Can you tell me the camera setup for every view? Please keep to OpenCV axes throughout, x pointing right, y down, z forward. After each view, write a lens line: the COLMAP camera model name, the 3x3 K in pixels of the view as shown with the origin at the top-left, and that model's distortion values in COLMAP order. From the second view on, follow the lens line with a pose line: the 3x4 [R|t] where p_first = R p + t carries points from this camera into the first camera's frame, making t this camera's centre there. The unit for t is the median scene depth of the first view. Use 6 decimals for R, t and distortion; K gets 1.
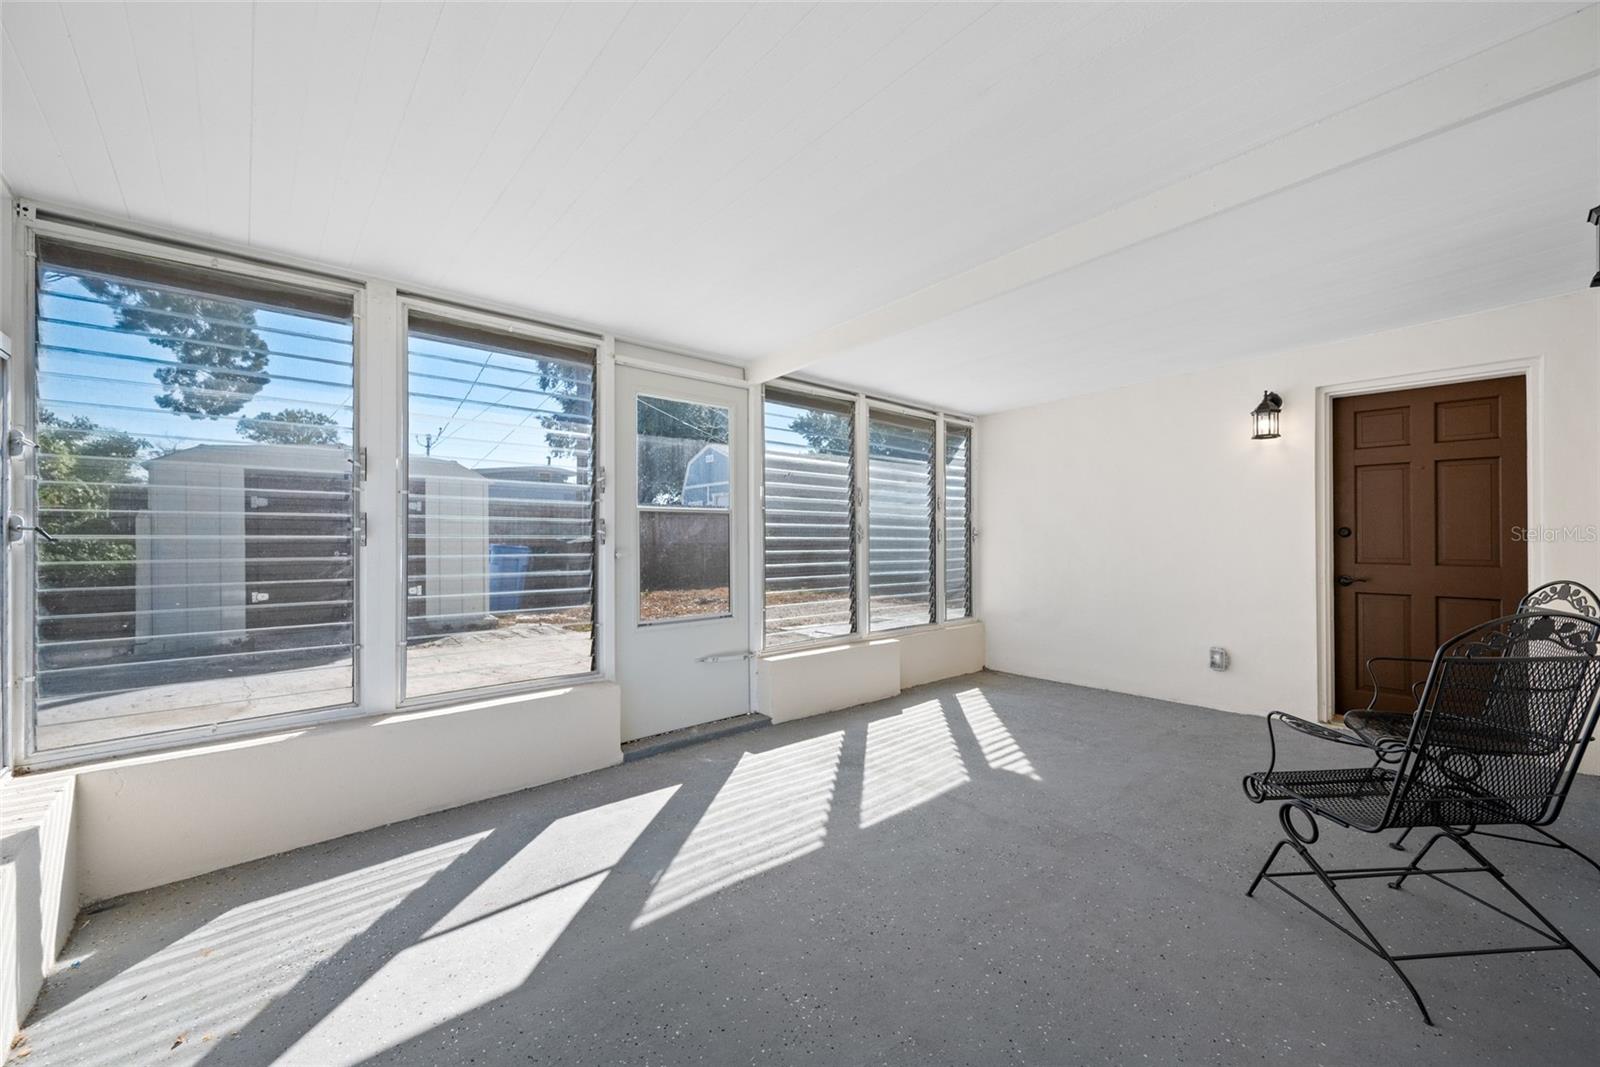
lens RADIAL K [[633.8, 0, 799.8], [0, 633.8, 532.3], [0, 0, 1]] dist [0.003131, -0.000243]
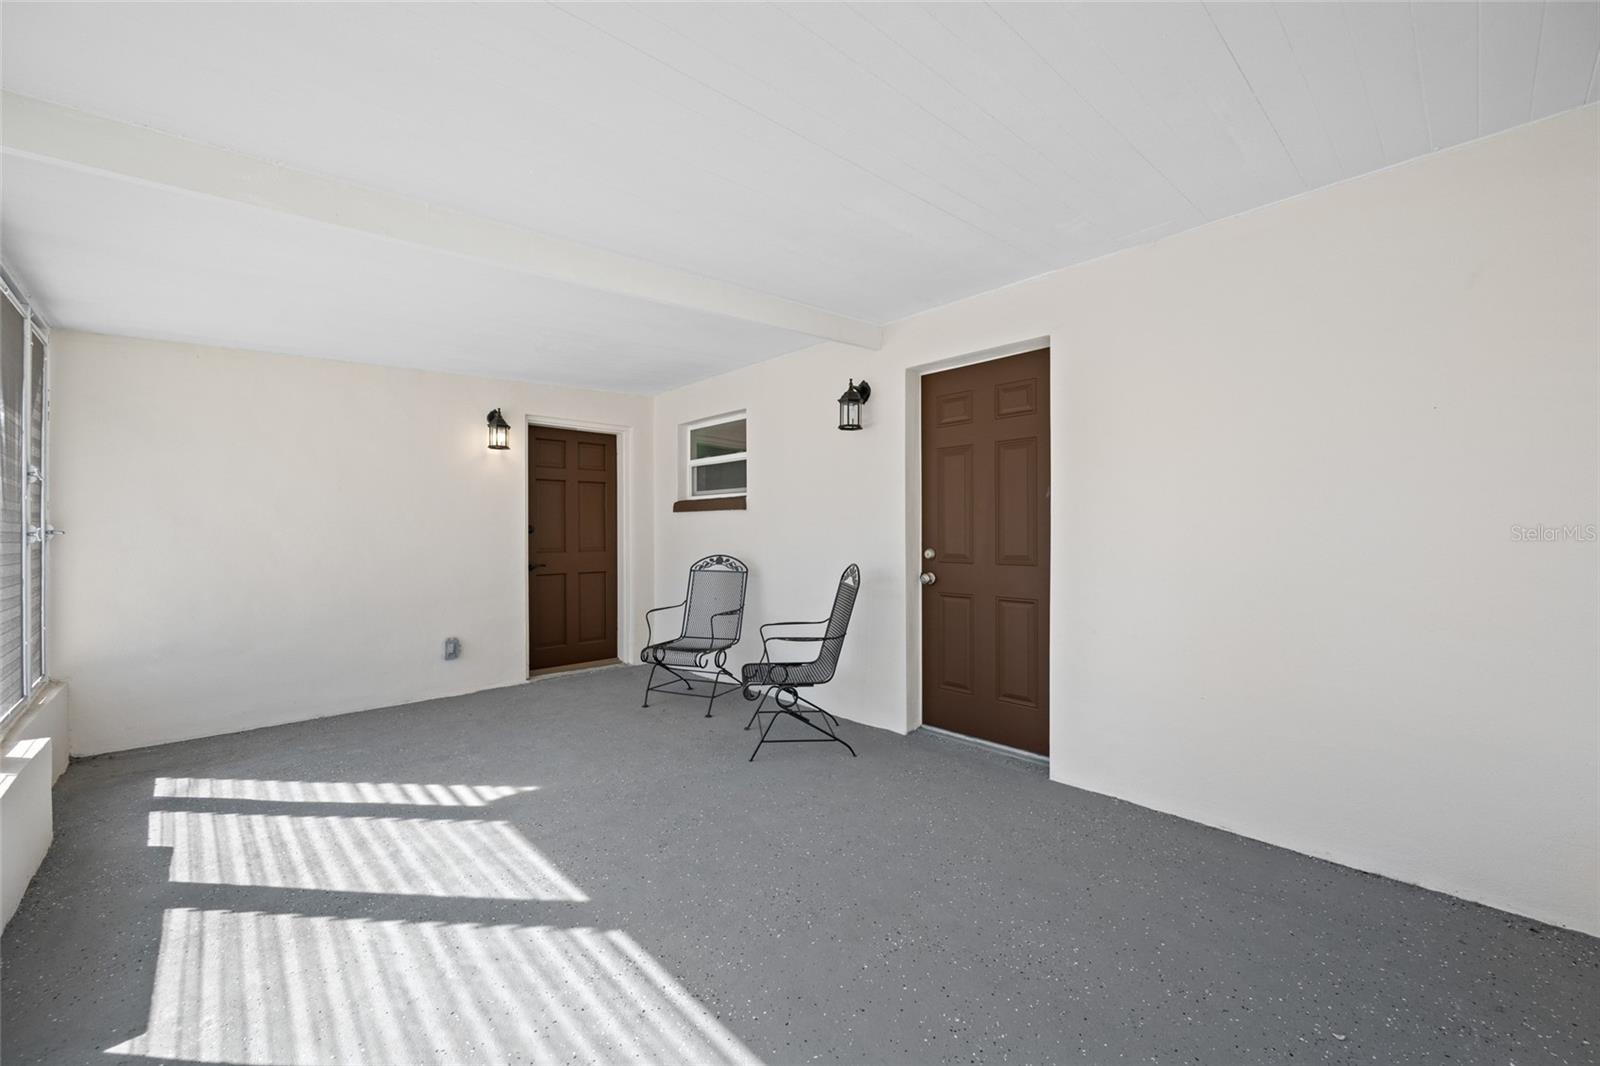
lens RADIAL K [[633.8, 0, 802.3], [0, 633.8, 532.6], [0, 0, 1]] dist [0.003131, -0.000243]
pose [[-0.023679, -0.003265, 0.999714, -0.521494], [-0.002744, 0.999991, 0.003201, 0.000984], [-0.999716, -0.002667, -0.023688, 0.554333]]
